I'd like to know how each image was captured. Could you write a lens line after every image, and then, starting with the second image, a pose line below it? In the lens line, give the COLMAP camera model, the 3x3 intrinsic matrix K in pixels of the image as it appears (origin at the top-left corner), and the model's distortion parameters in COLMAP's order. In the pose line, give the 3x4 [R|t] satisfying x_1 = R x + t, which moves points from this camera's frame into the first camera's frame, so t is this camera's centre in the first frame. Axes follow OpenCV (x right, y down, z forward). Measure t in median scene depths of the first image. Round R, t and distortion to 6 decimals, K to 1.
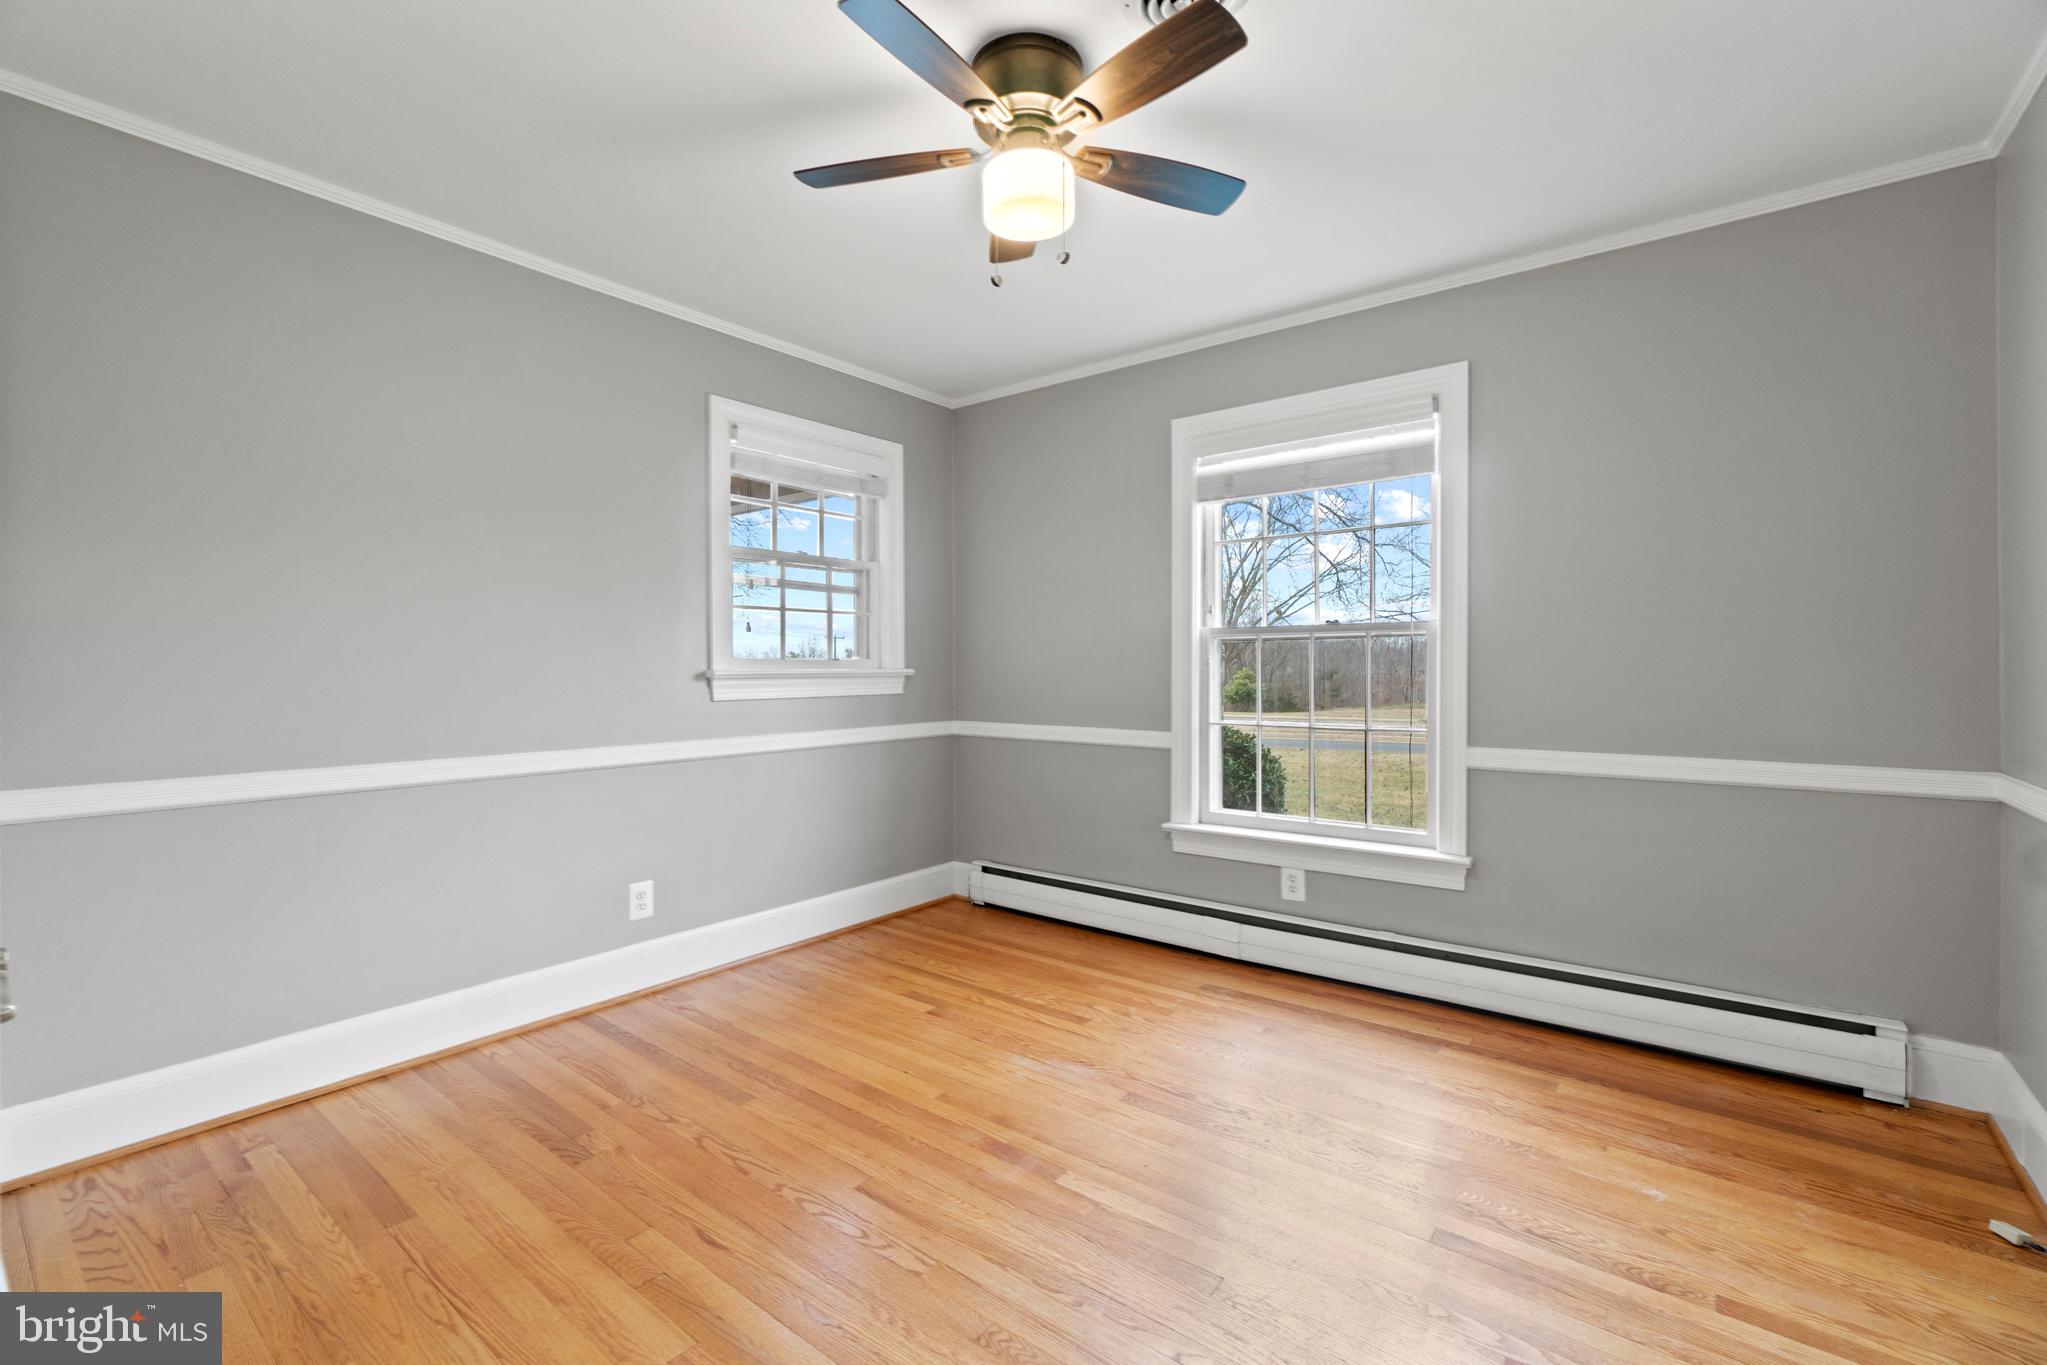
lens RADIAL K [[880.5, 0, 1013.0], [0, 880.5, 680.4], [0, 0, 1]] dist [0.002302, 0.001436]
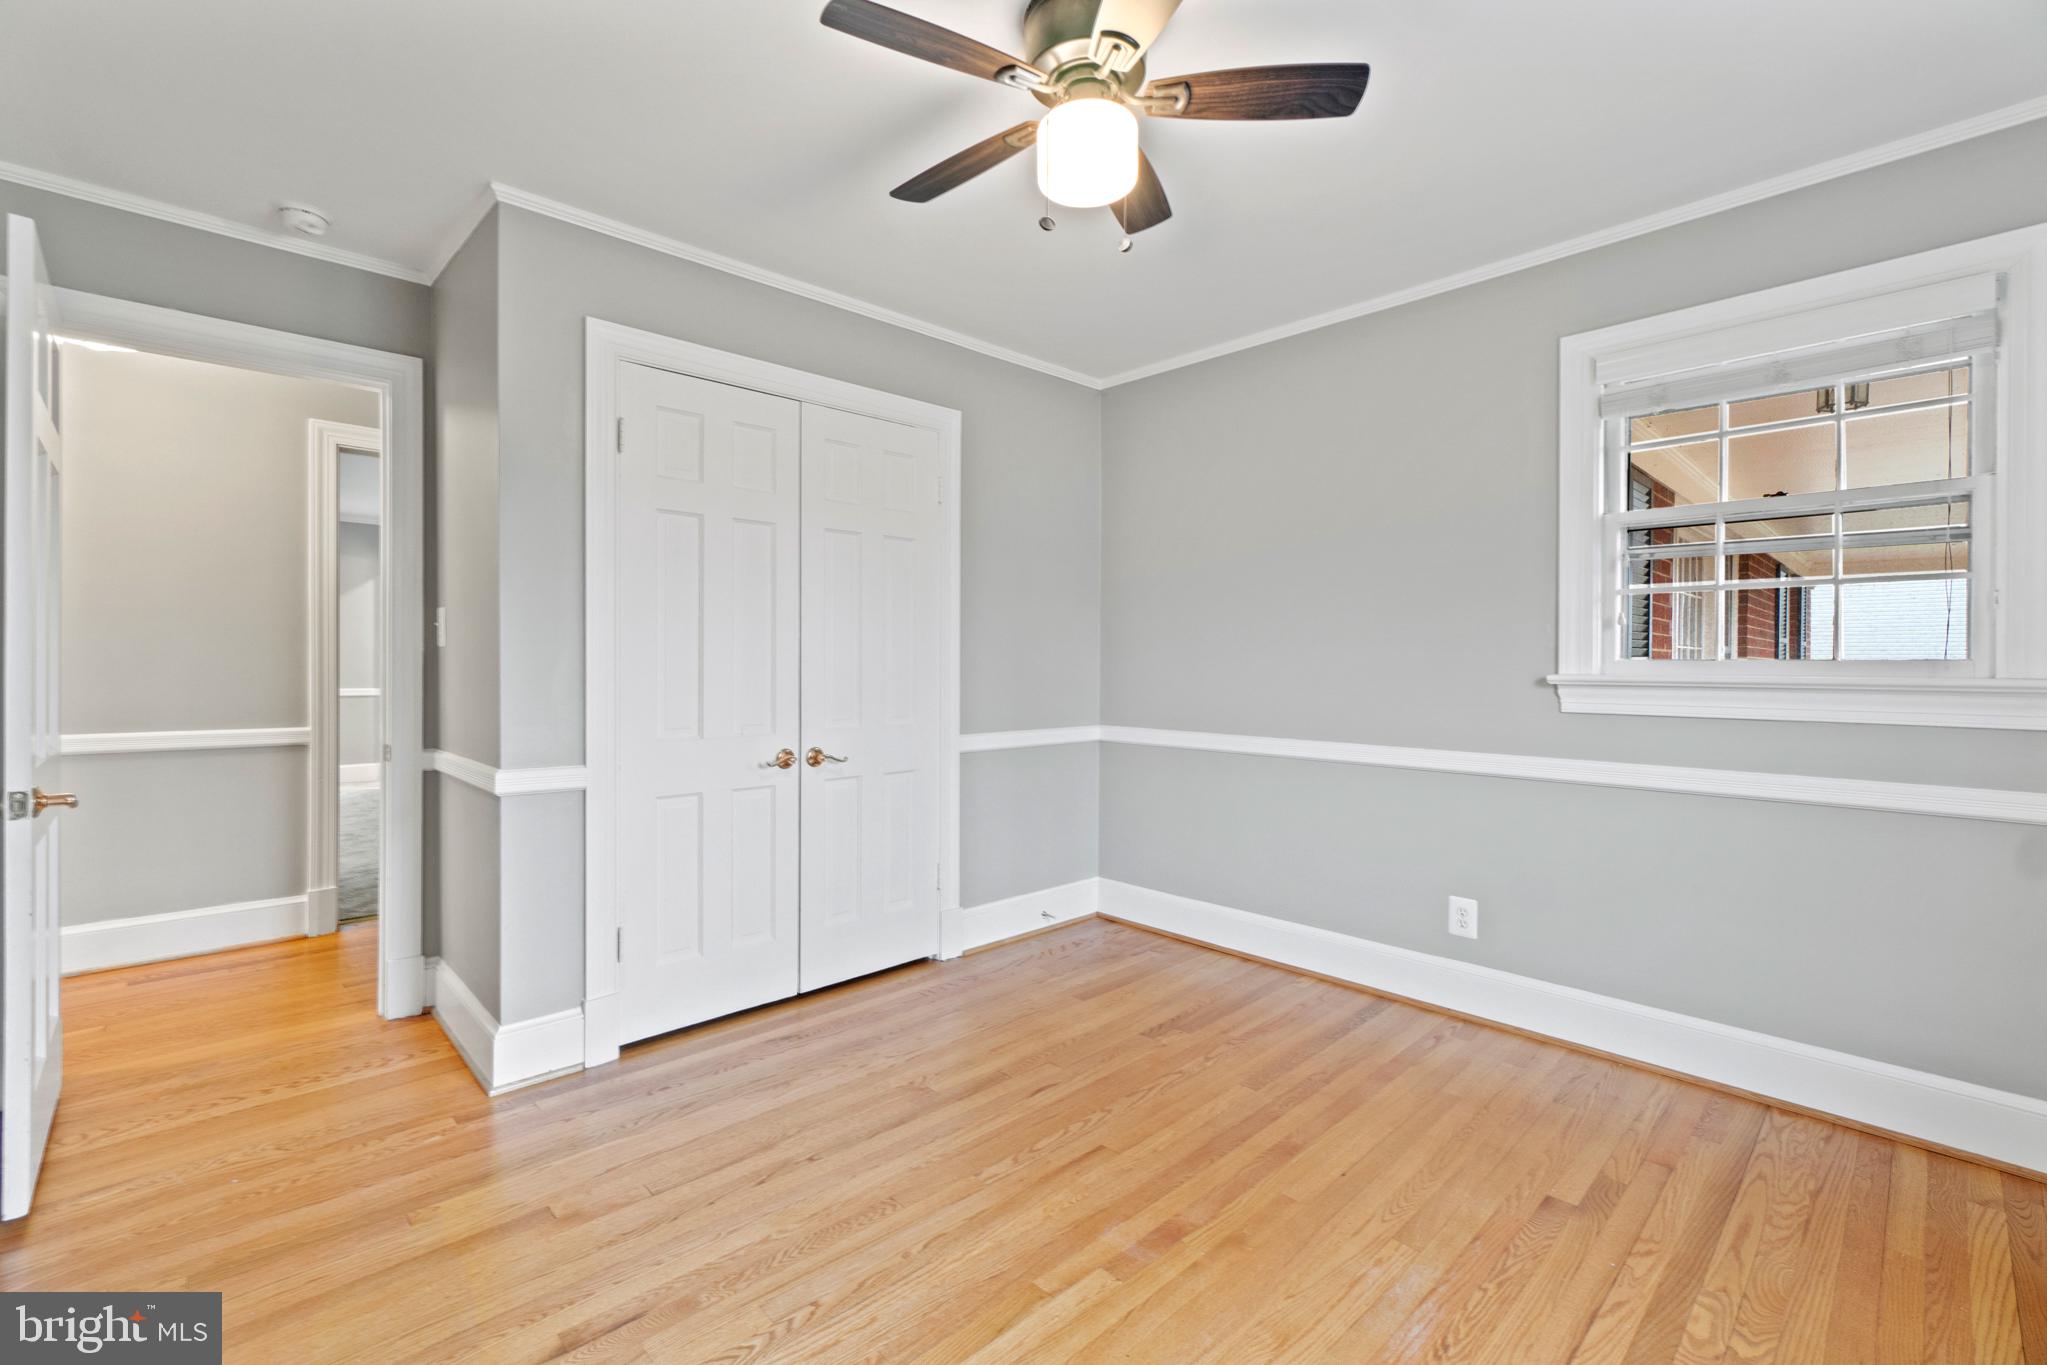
lens RADIAL K [[880.5, 0, 1009.7], [0, 880.5, 674.6], [0, 0, 1]] dist [0.002302, 0.001436]
pose [[-0.136428, 0.015162, -0.990534, 0.674021], [-0.022760, 0.999571, 0.018435, -0.019195], [0.990388, 0.025060, -0.136025, 0.755057]]
